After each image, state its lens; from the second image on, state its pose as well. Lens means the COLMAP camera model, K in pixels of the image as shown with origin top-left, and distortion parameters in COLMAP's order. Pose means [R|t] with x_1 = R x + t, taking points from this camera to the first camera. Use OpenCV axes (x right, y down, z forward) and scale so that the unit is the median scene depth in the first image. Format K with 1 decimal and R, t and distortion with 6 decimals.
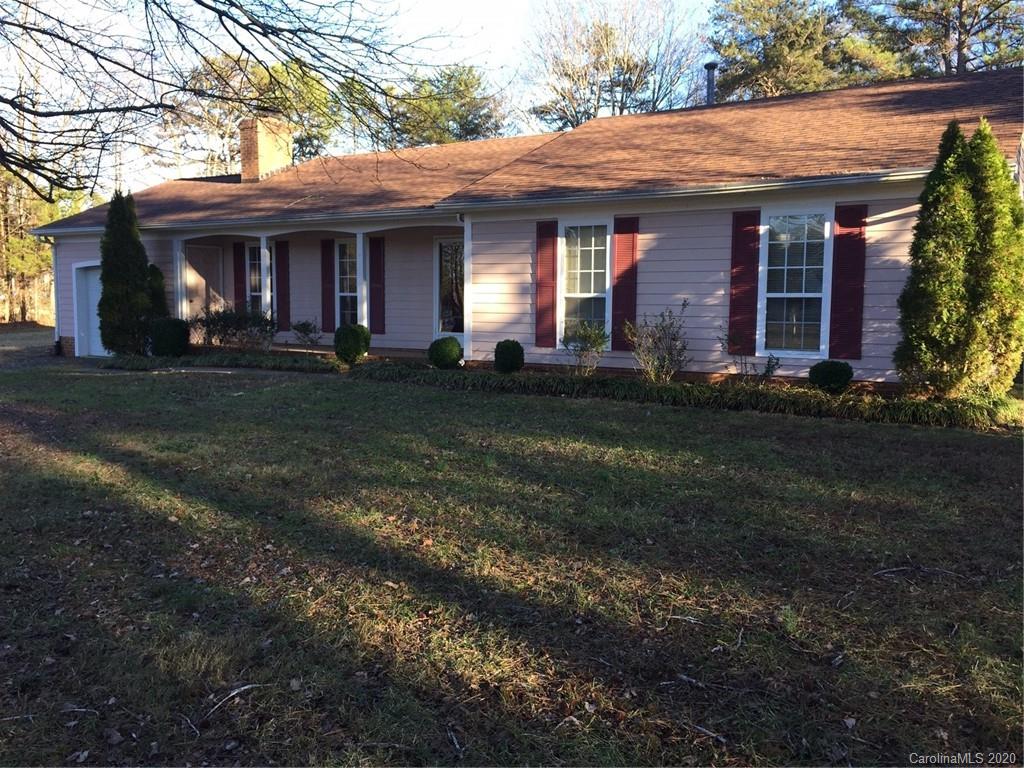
lens RADIAL K [[866.2, 0, 512.4], [0, 866.2, 390.6], [0, 0, 1]] dist [0.095917, -0.138602]
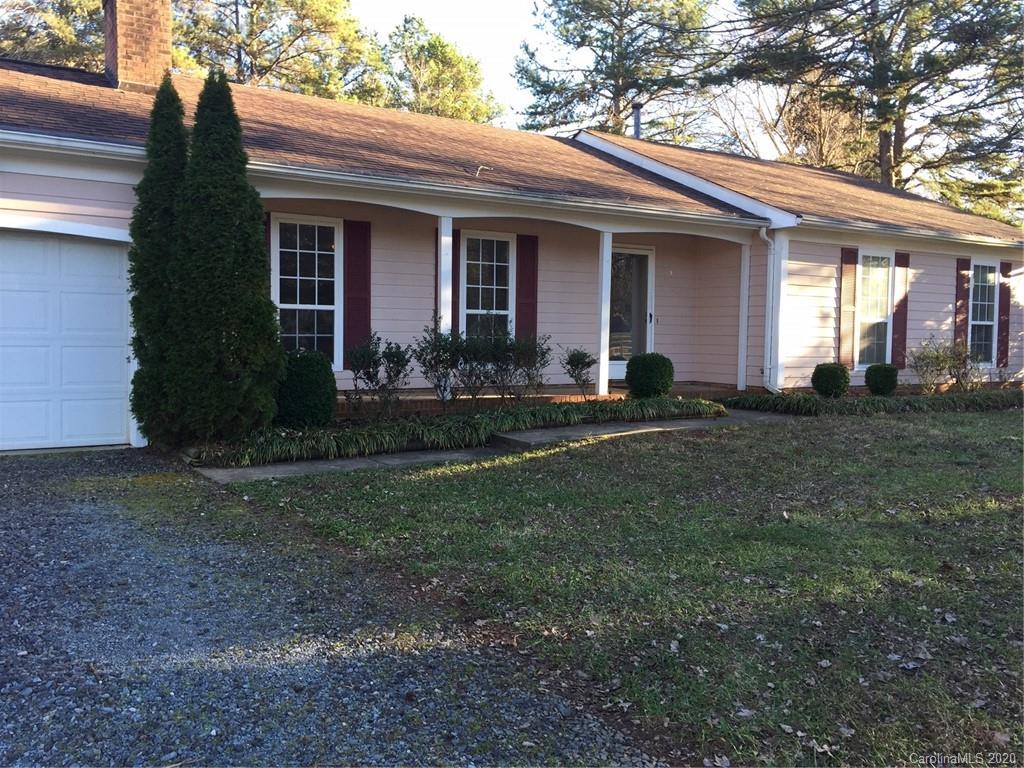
lens RADIAL K [[866.2, 0, 512.4], [0, 866.2, 390.6], [0, 0, 1]] dist [0.095917, -0.138602]
pose [[0.456179, -0.068726, 0.887230, -0.991786], [0.070286, 0.996681, 0.041066, -0.089665], [-0.887108, 0.043626, 0.459496, 0.816132]]
